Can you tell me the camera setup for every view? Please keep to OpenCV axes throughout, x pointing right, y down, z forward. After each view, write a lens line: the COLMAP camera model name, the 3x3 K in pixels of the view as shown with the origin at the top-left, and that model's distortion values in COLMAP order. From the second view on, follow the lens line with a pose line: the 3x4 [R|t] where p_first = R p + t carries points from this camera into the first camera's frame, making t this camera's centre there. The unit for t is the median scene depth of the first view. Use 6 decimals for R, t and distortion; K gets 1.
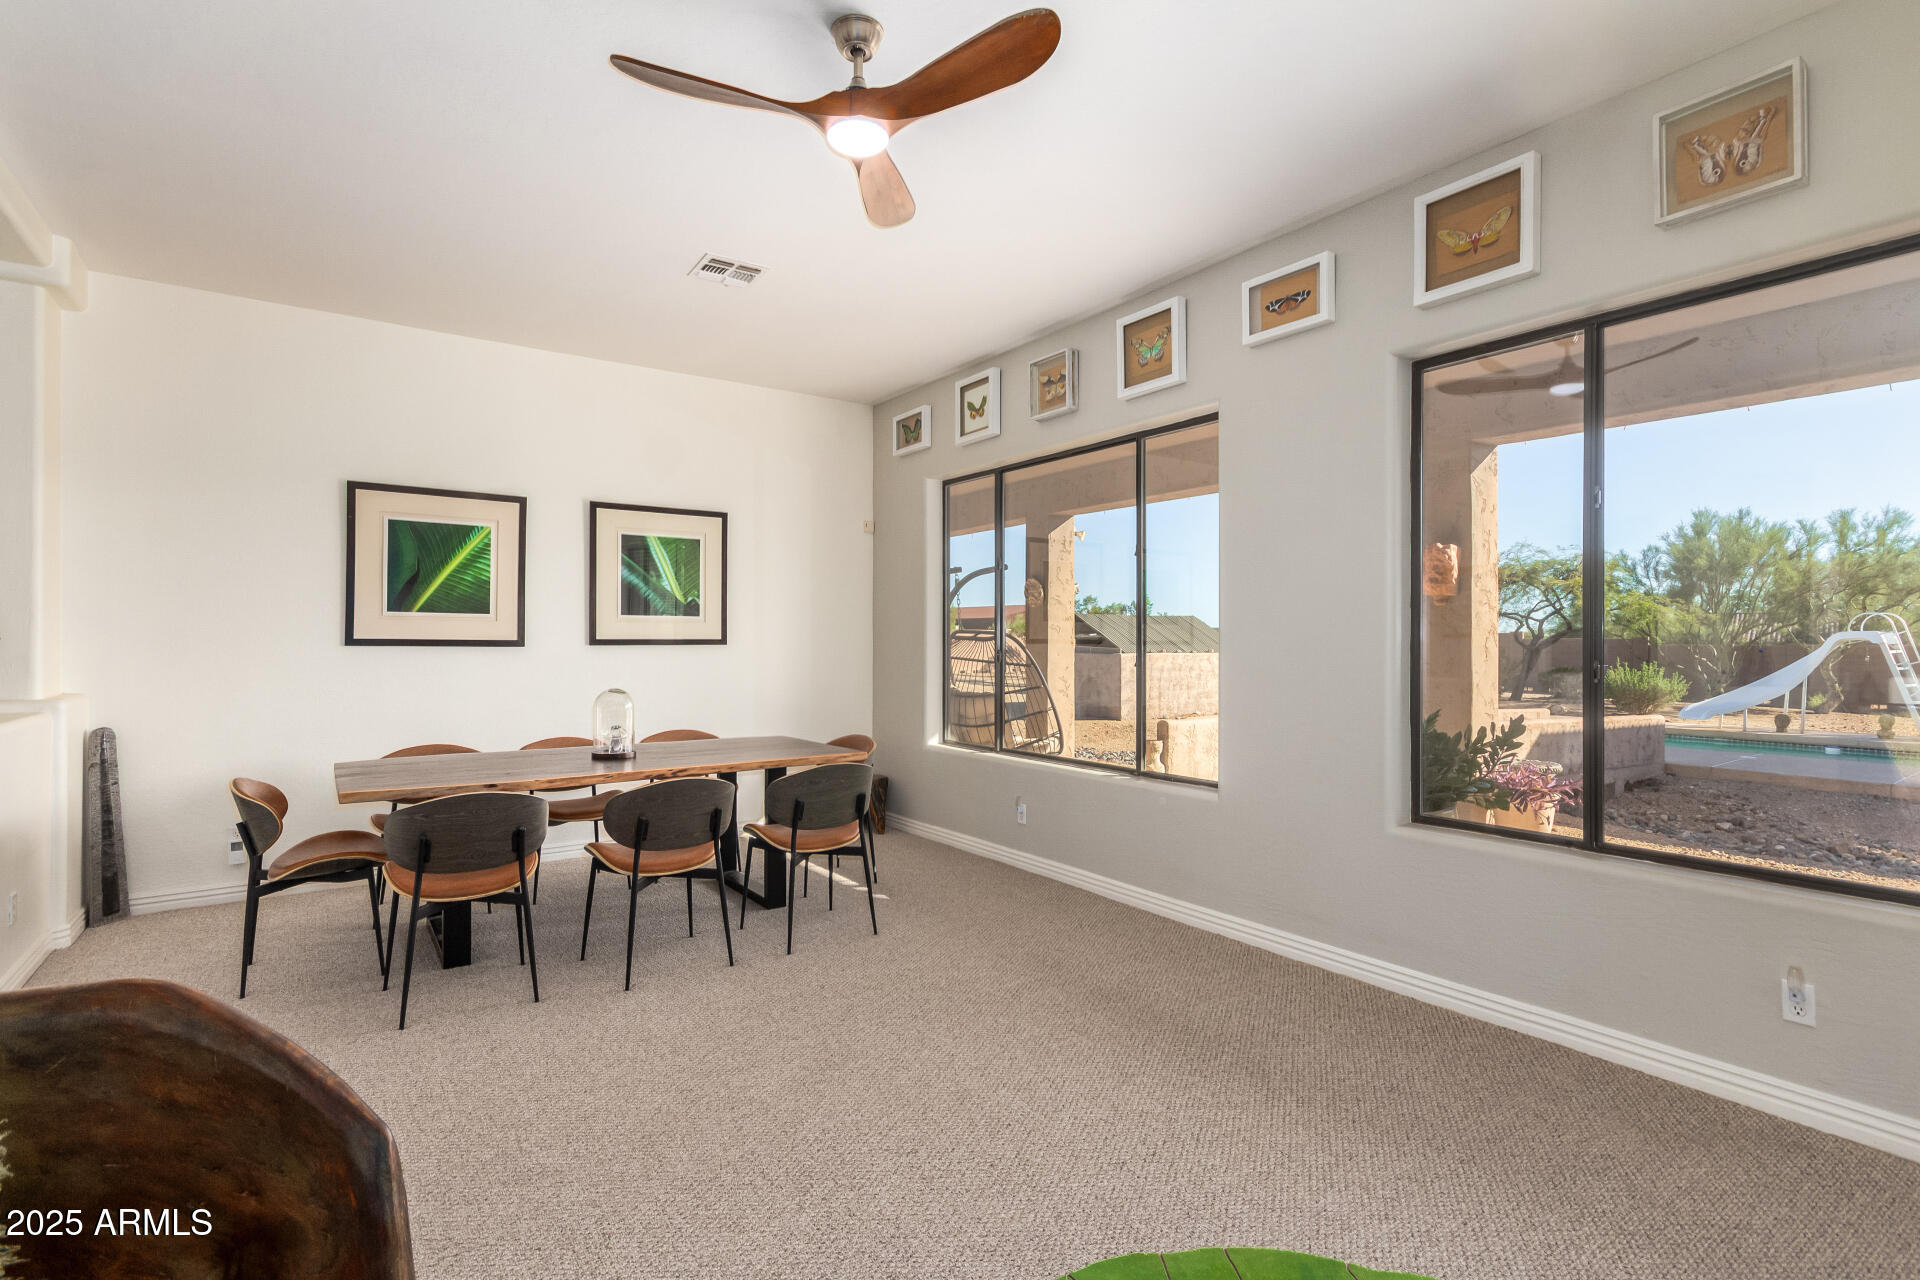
lens RADIAL K [[913.5, 0, 944.6], [0, 913.5, 637.1], [0, 0, 1]] dist [0.000750, 0.001988]
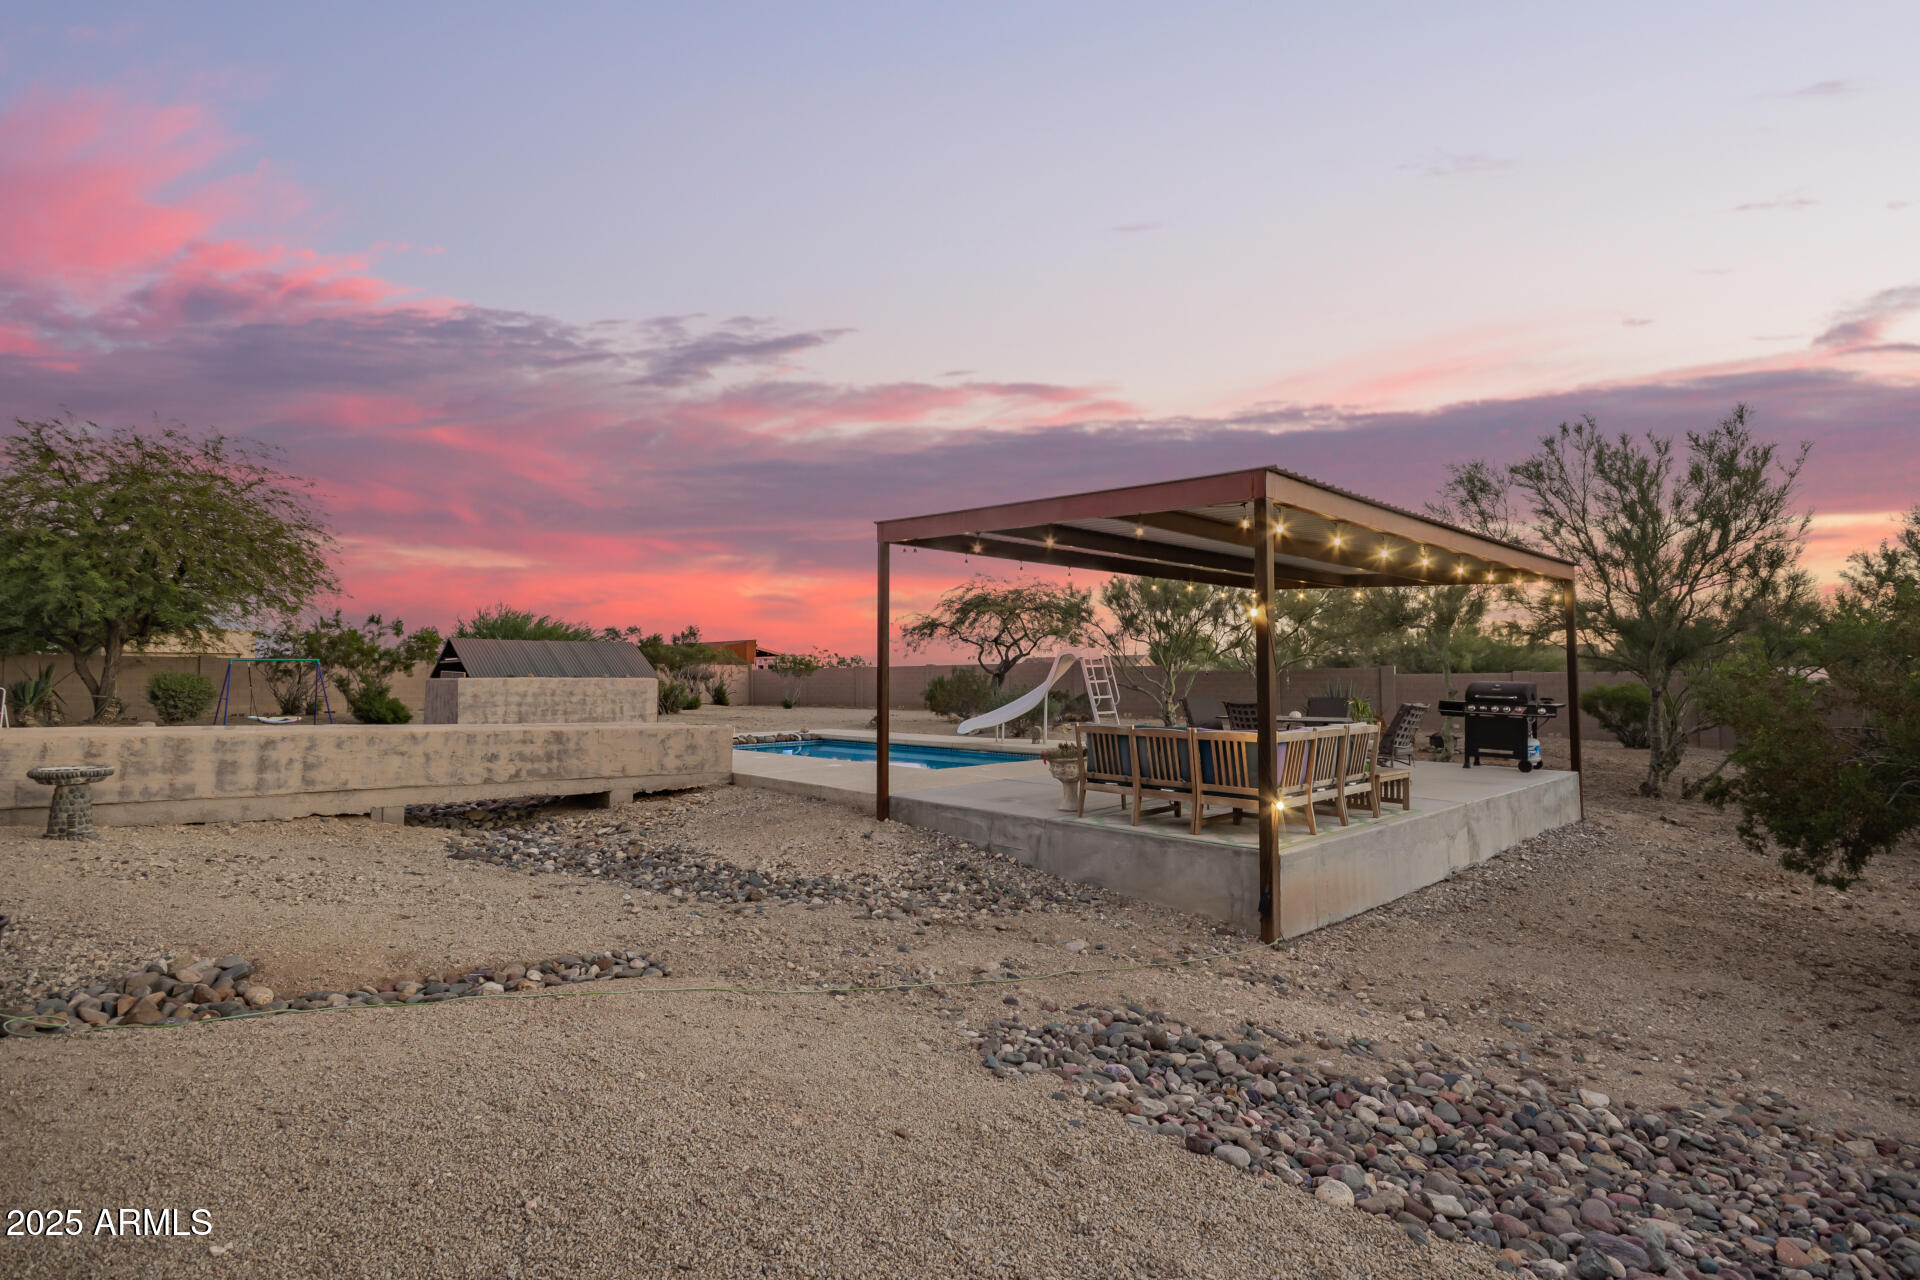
lens RADIAL K [[882.8, 0, 956.9], [0, 882.8, 640.0], [0, 0, 1]] dist [0.005686, -0.002700]
pose [[0.988963, -0.000091, 0.148161, 1.910325], [0.006584, 0.999039, -0.043336, 0.073251], [-0.148015, 0.043833, 0.988013, -0.020082]]
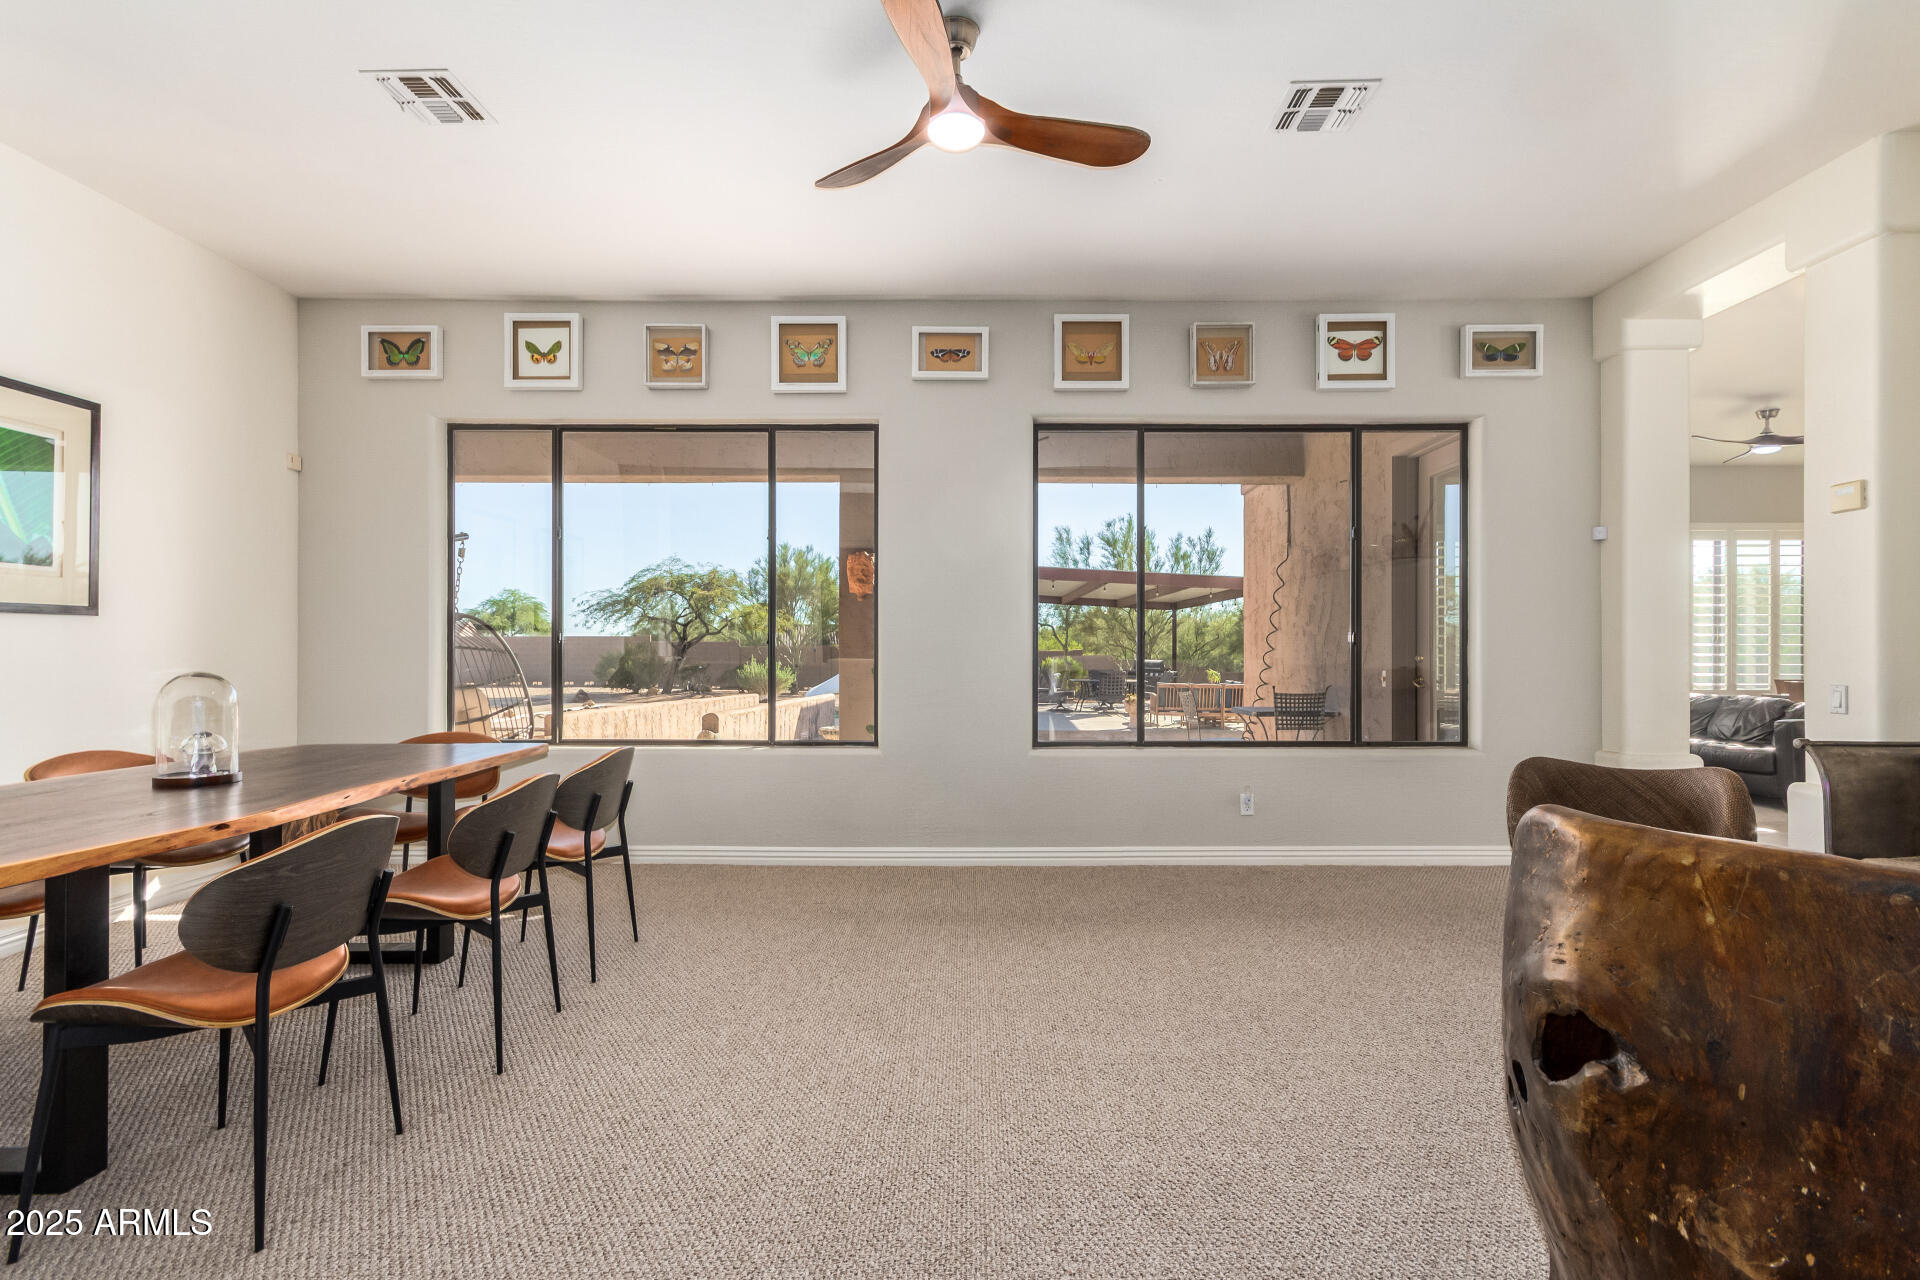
lens RADIAL K [[913.5, 0, 956.9], [0, 913.5, 634.8], [0, 0, 1]] dist [0.000750, 0.001988]
pose [[0.573009, 0.012221, 0.819458, -0.452270], [-0.004516, 0.999921, -0.011754, 0.028775], [-0.819537, 0.003034, 0.573019, 0.175680]]
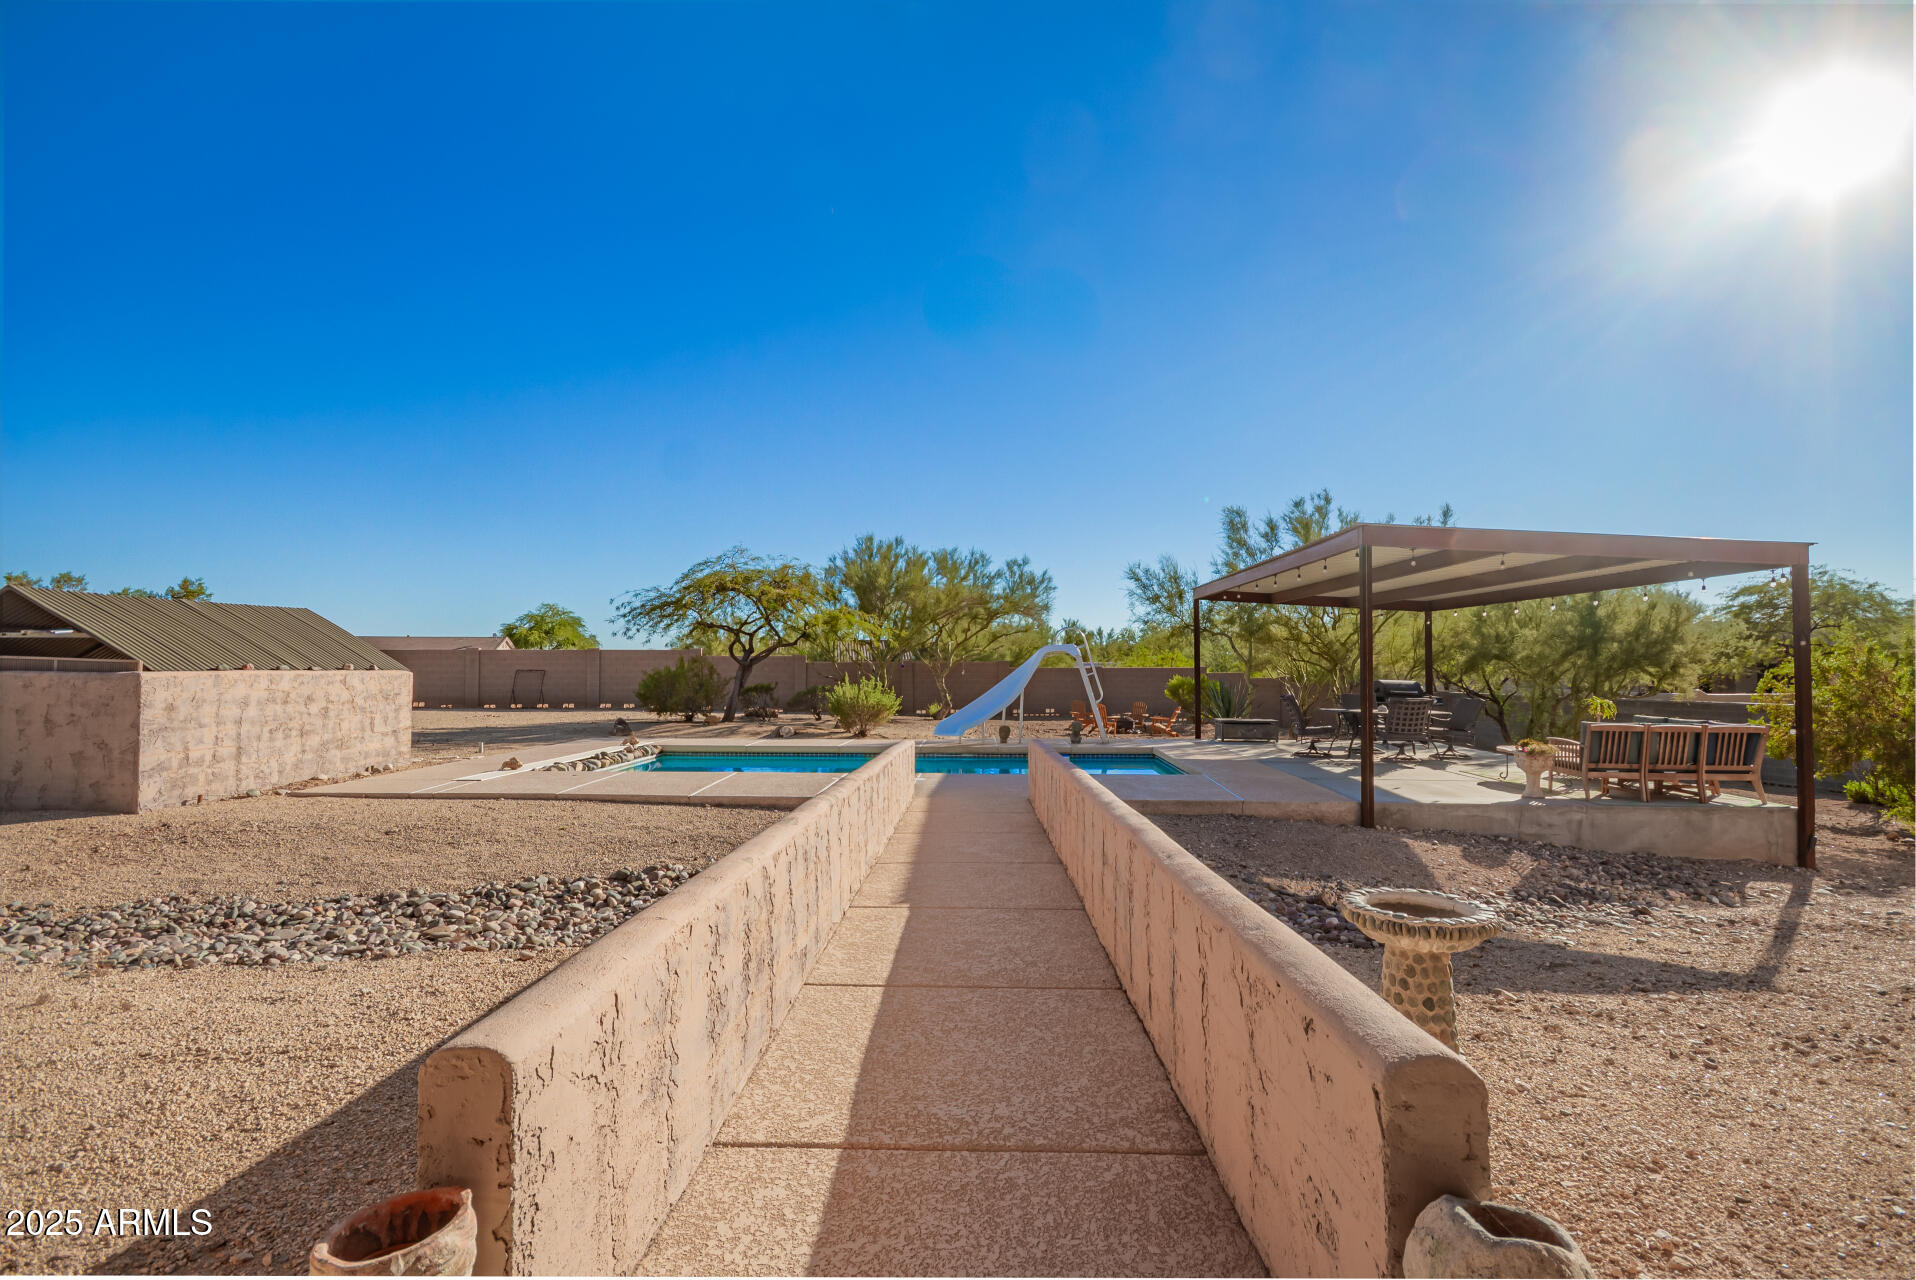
lens RADIAL K [[881.0, 0, 950.7], [0, 881.0, 652.4], [0, 0, 1]] dist [0.005686, -0.002700]
pose [[0.596676, 0.010997, 0.802407, 0.253297], [-0.005237, 0.999938, -0.009810, 0.033426], [-0.802465, 0.001651, 0.596697, 1.295247]]
